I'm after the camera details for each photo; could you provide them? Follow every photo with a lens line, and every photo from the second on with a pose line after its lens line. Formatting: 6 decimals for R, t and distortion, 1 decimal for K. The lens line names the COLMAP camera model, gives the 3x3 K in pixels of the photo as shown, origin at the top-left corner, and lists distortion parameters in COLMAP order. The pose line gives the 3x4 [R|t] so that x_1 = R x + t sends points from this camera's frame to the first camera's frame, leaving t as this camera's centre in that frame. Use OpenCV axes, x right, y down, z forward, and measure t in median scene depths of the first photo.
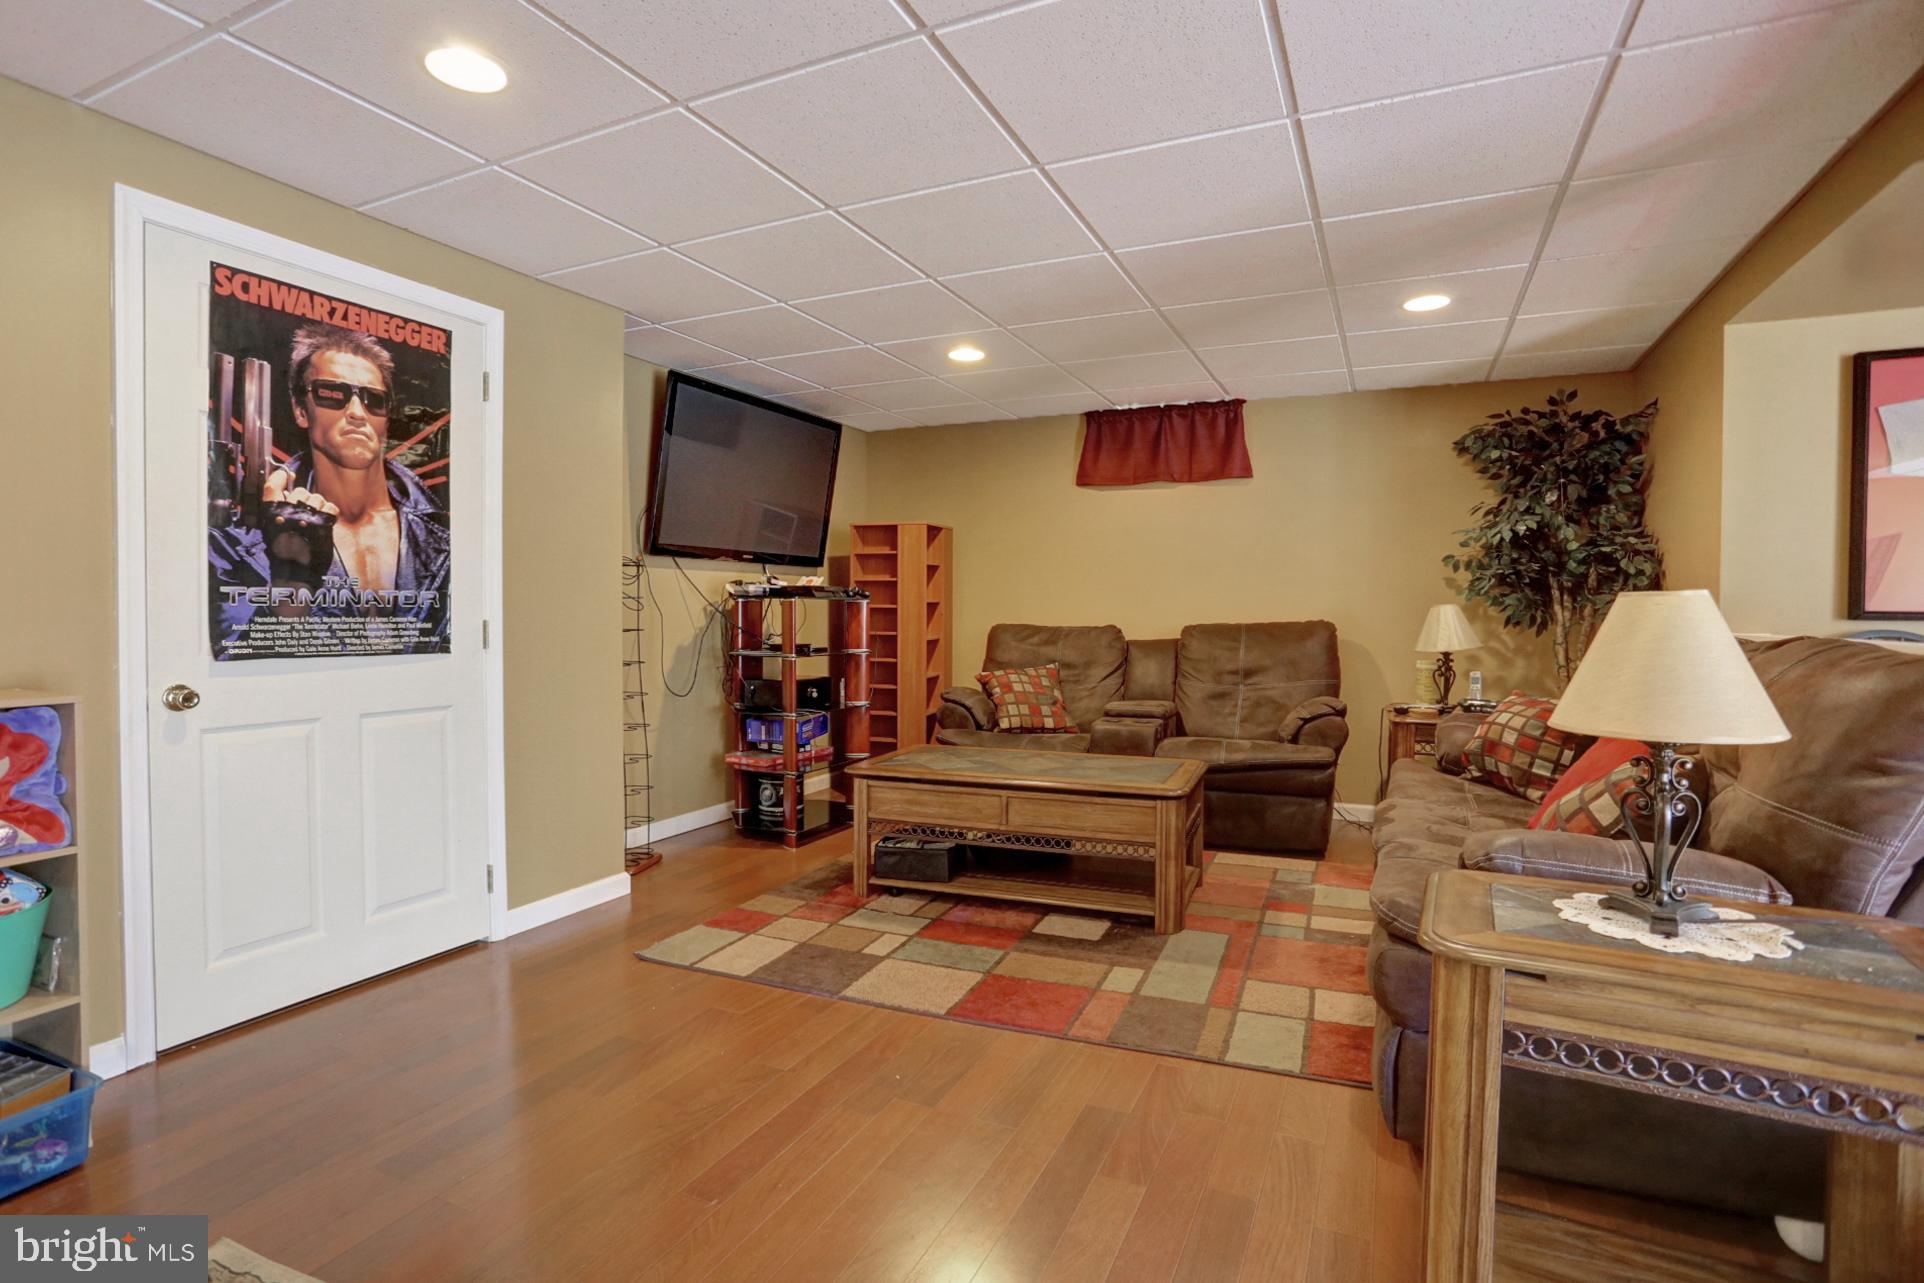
lens RADIAL K [[949.0, 0, 961.3], [0, 949.0, 636.2], [0, 0, 1]] dist [-0.077722, 0.035421]
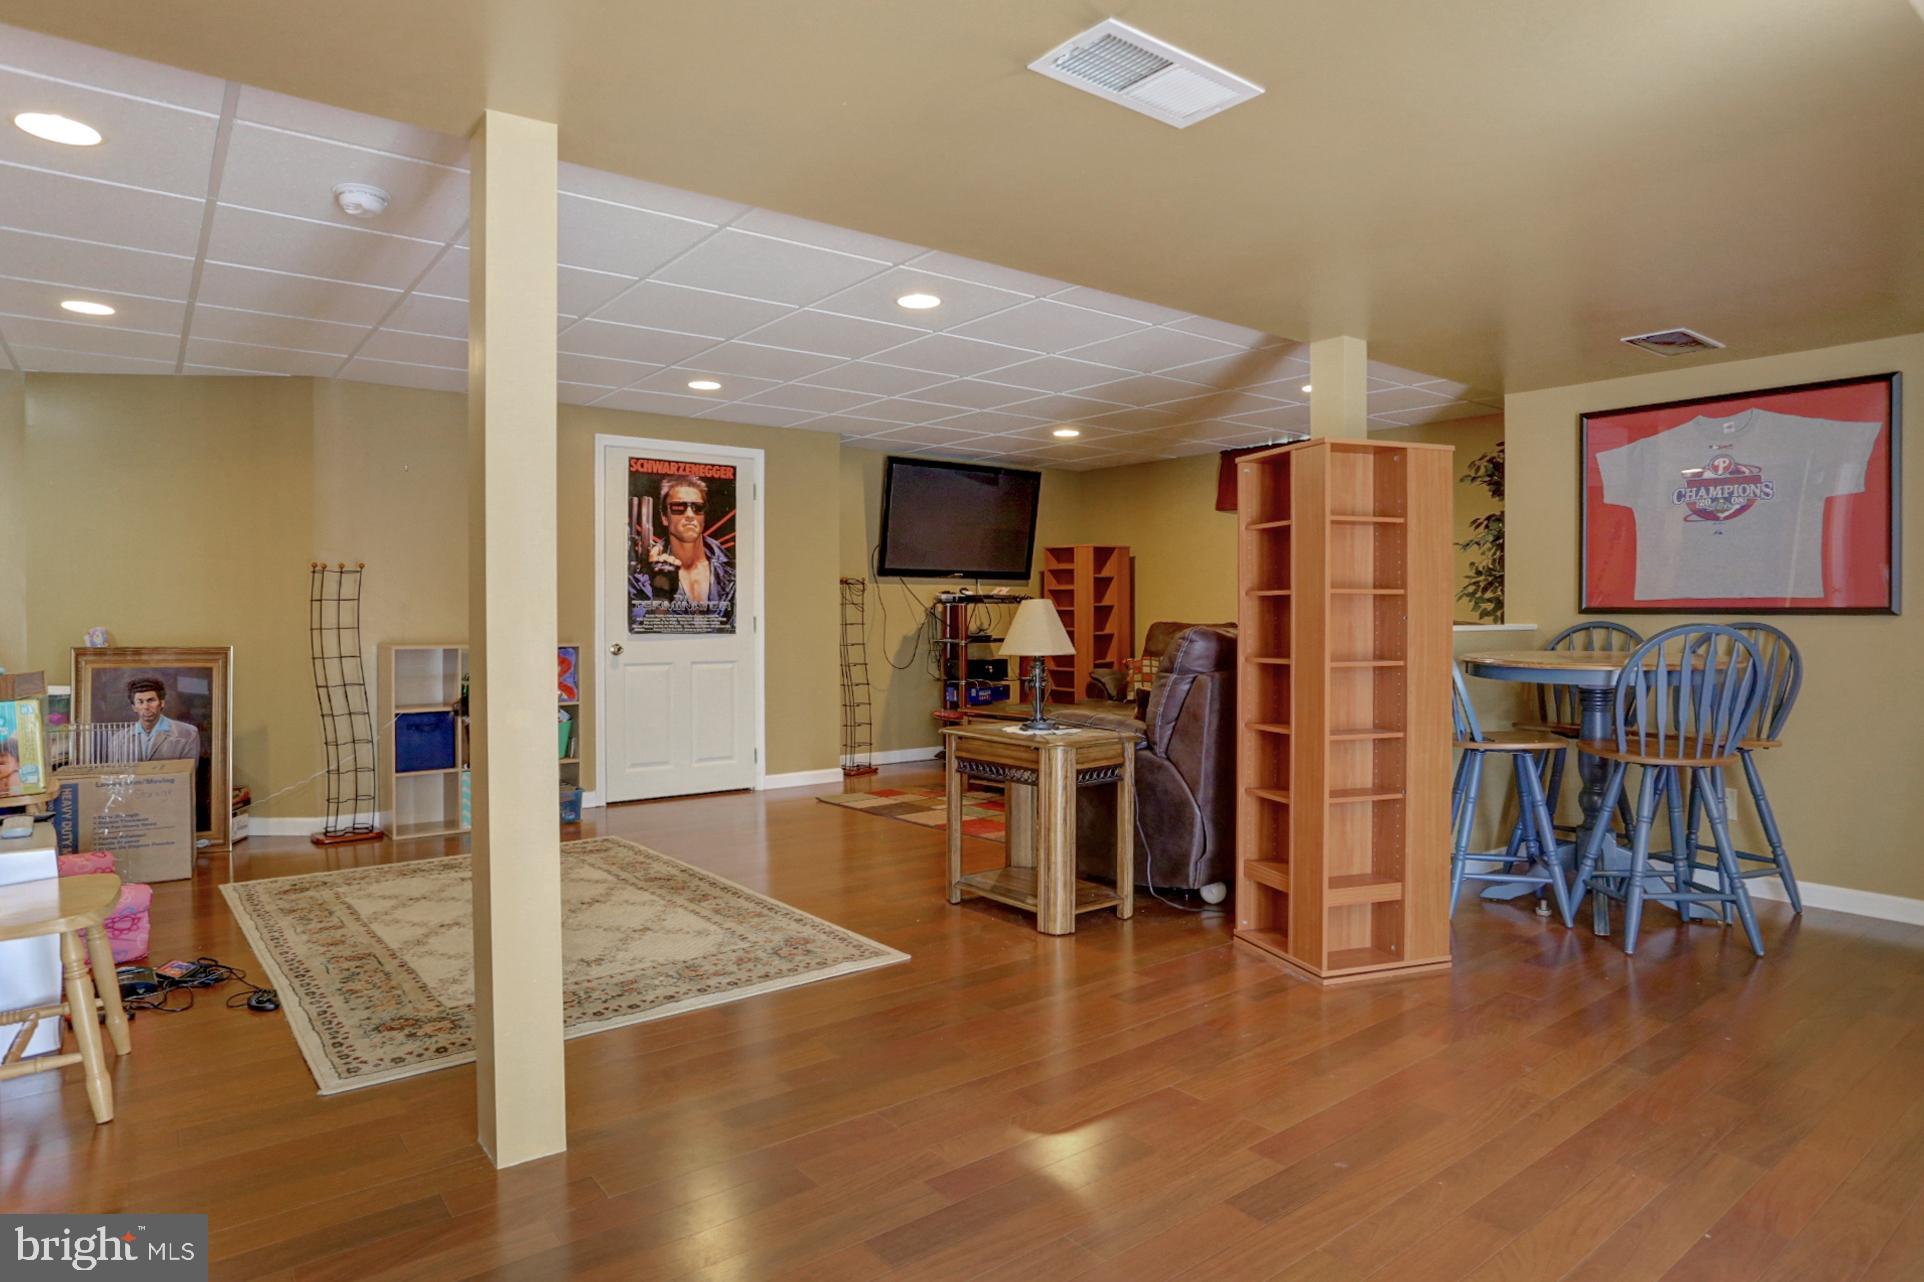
lens RADIAL K [[1124.2, 0, 962.0], [0, 1124.2, 641.0], [0, 0, 1]] dist [-0.081911, -0.000166]
pose [[0.891547, 0.006420, -0.452884, 0.906315], [-0.008517, 0.999960, -0.002592, 0.034761], [0.452849, 0.006168, 0.891566, -0.843659]]
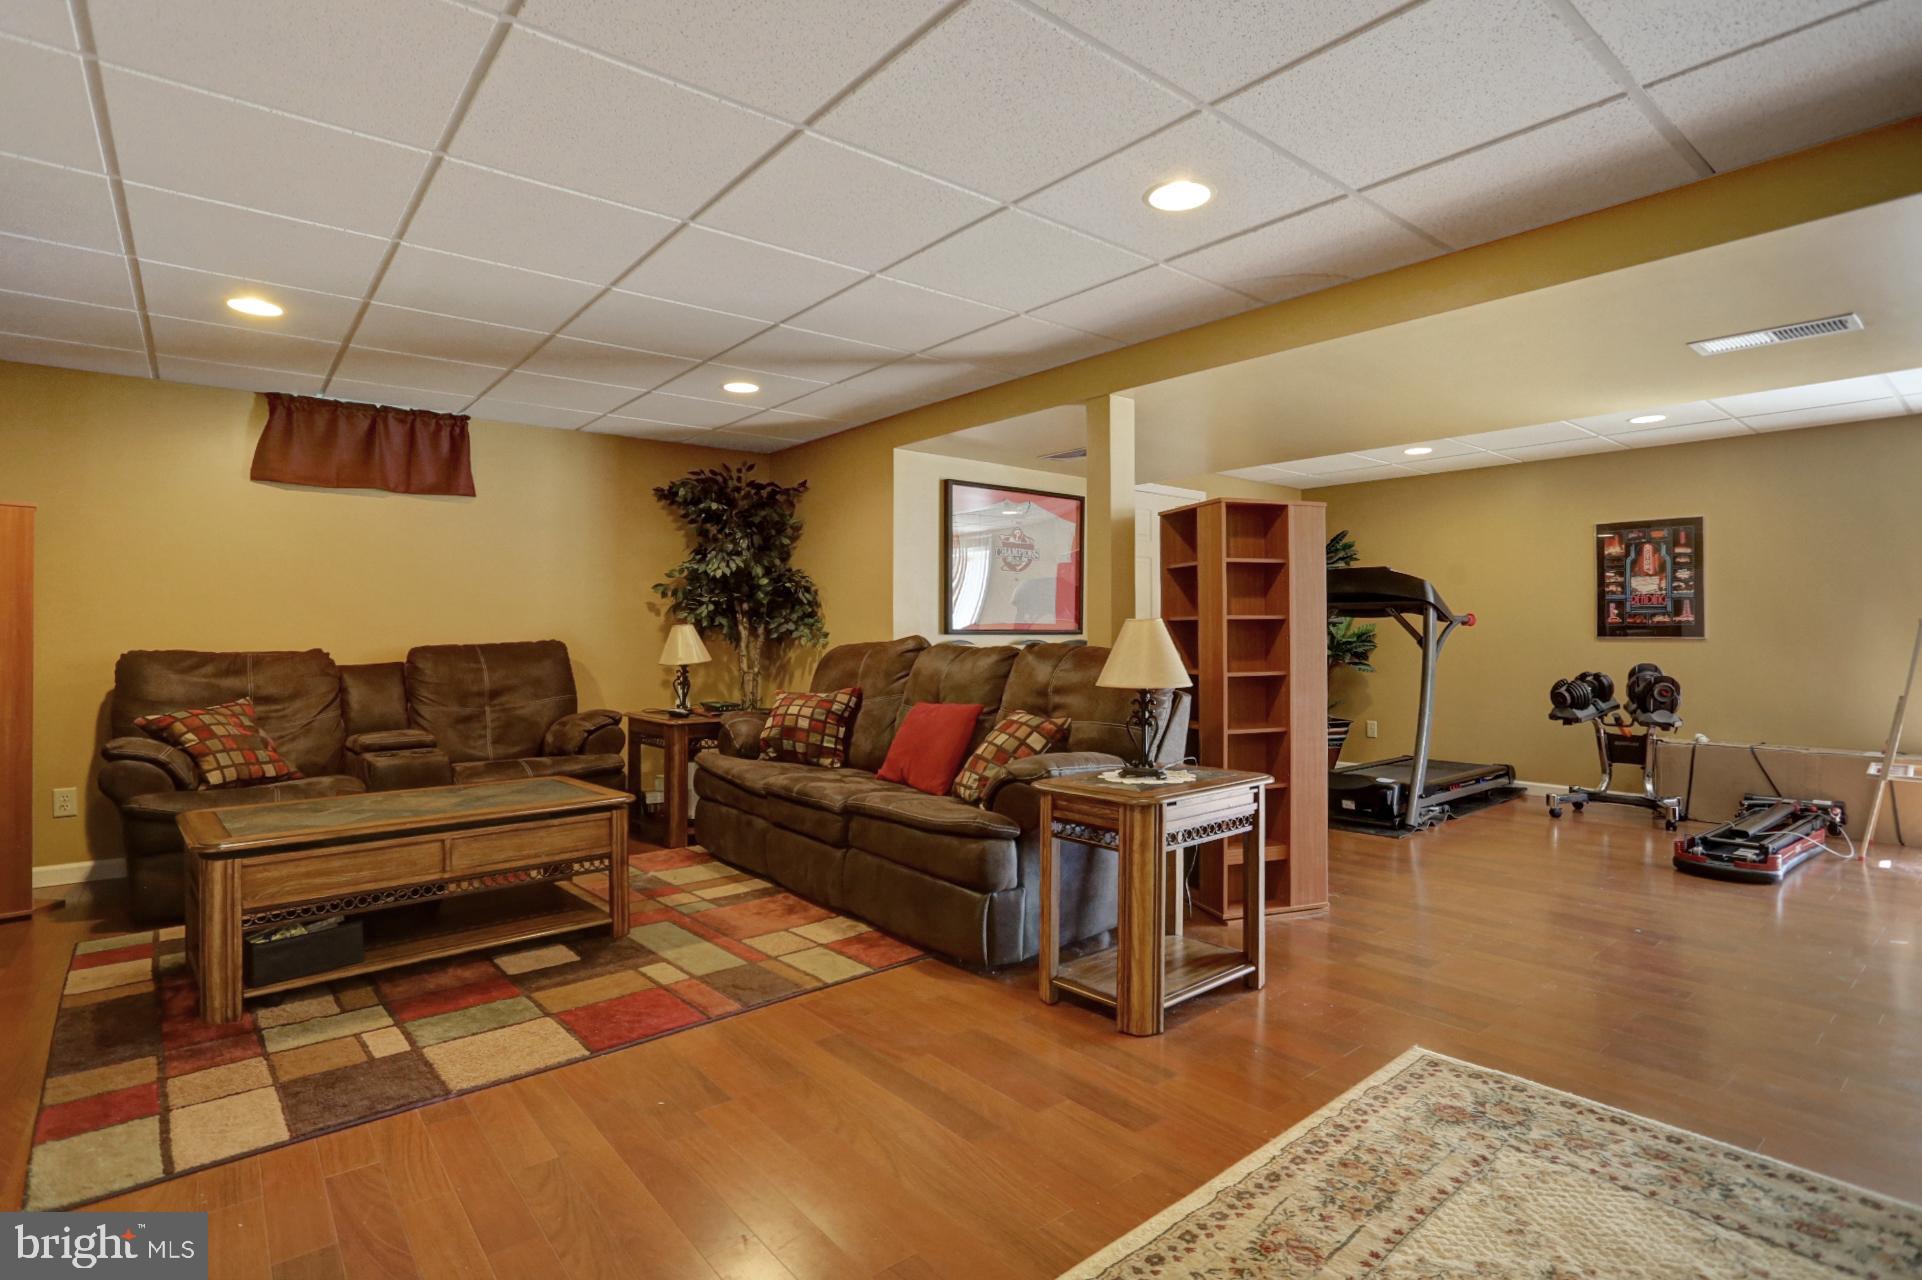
lens RADIAL K [[948.0, 0, 960.3], [0, 948.0, 634.7], [0, 0, 1]] dist [-0.077722, 0.035421]
pose [[0.427202, -0.005843, 0.904138, -0.610999], [0.027838, 0.999590, -0.006694, -0.005047], [-0.903728, 0.028029, 0.427189, 0.212939]]
